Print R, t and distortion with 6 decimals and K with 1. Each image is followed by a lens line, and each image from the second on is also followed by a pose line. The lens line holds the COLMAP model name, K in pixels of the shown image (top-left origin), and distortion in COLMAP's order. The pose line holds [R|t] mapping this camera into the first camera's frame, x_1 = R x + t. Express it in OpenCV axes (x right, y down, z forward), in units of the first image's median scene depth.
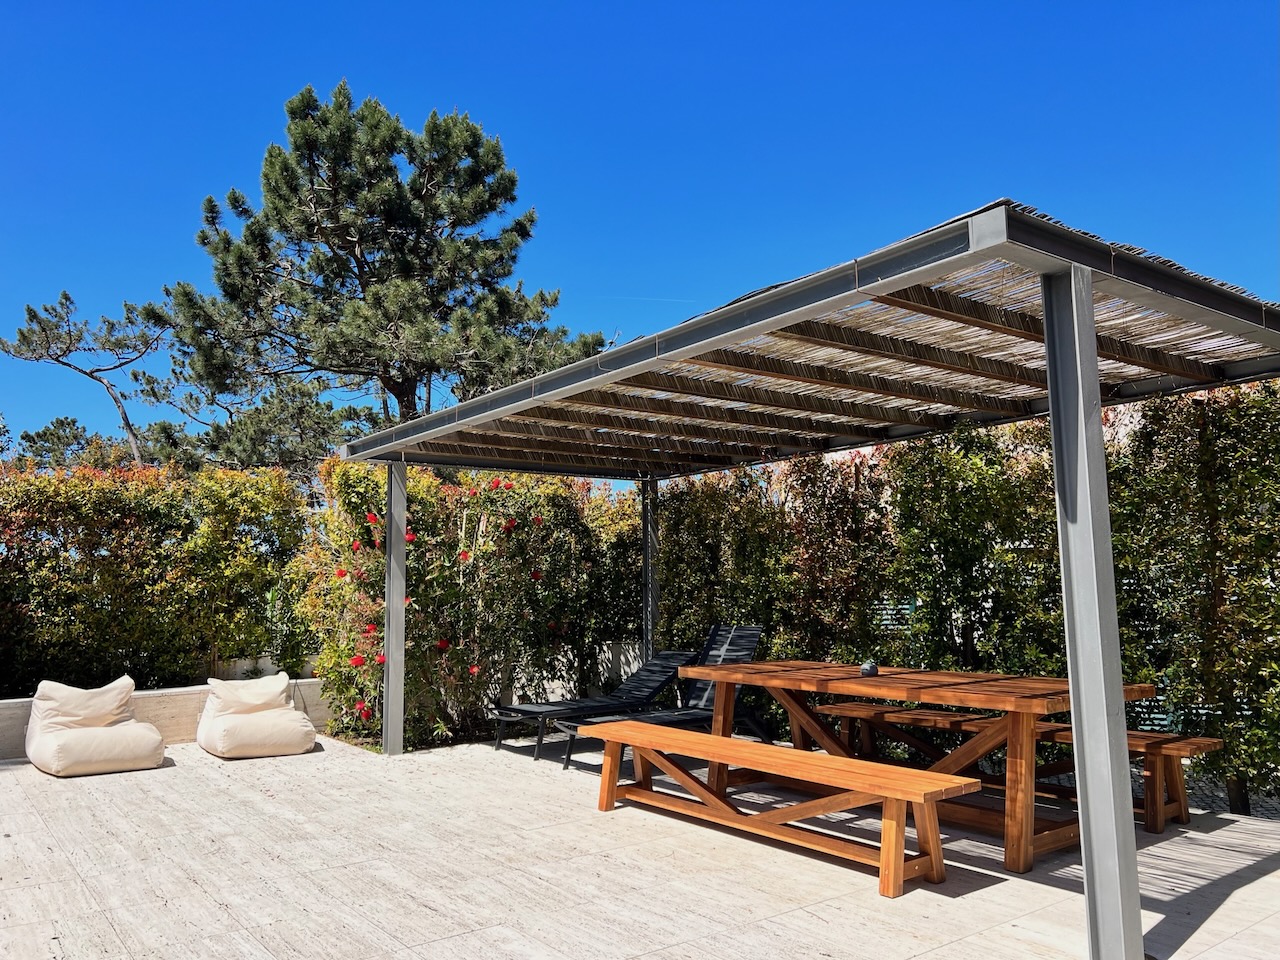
lens RADIAL K [[957.2, 0, 640.6], [0, 957.2, 471.1], [0, 0, 1]] dist [0.032344, -0.039526]
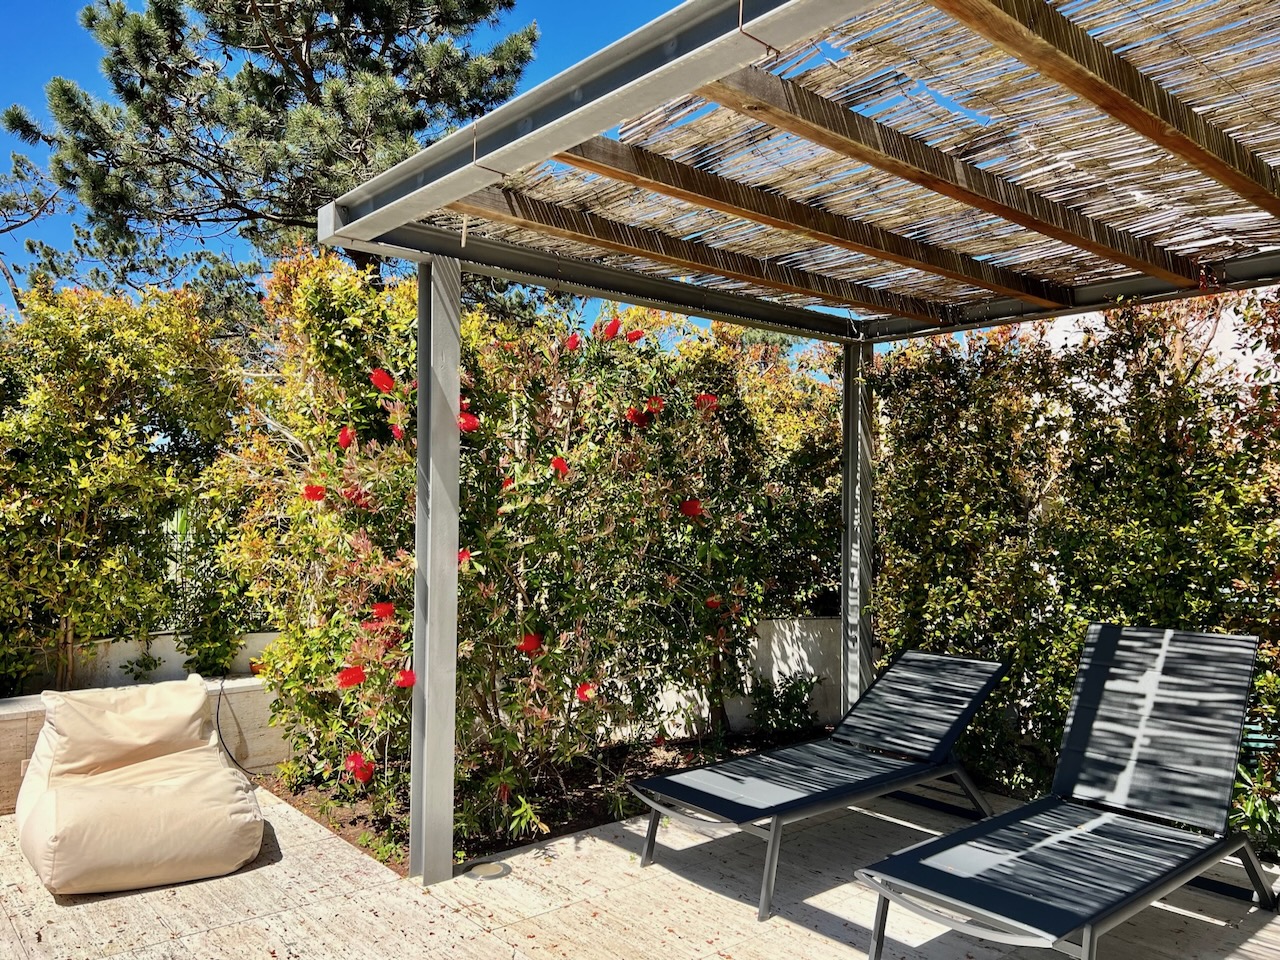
lens RADIAL K [[957.2, 0, 641.2], [0, 957.2, 491.0], [0, 0, 1]] dist [0.032344, -0.039526]
pose [[0.997363, 0.030987, 0.065631, -0.160856], [-0.037631, 0.994017, 0.102541, 0.044358], [-0.062061, -0.104740, 0.992561, 0.456203]]
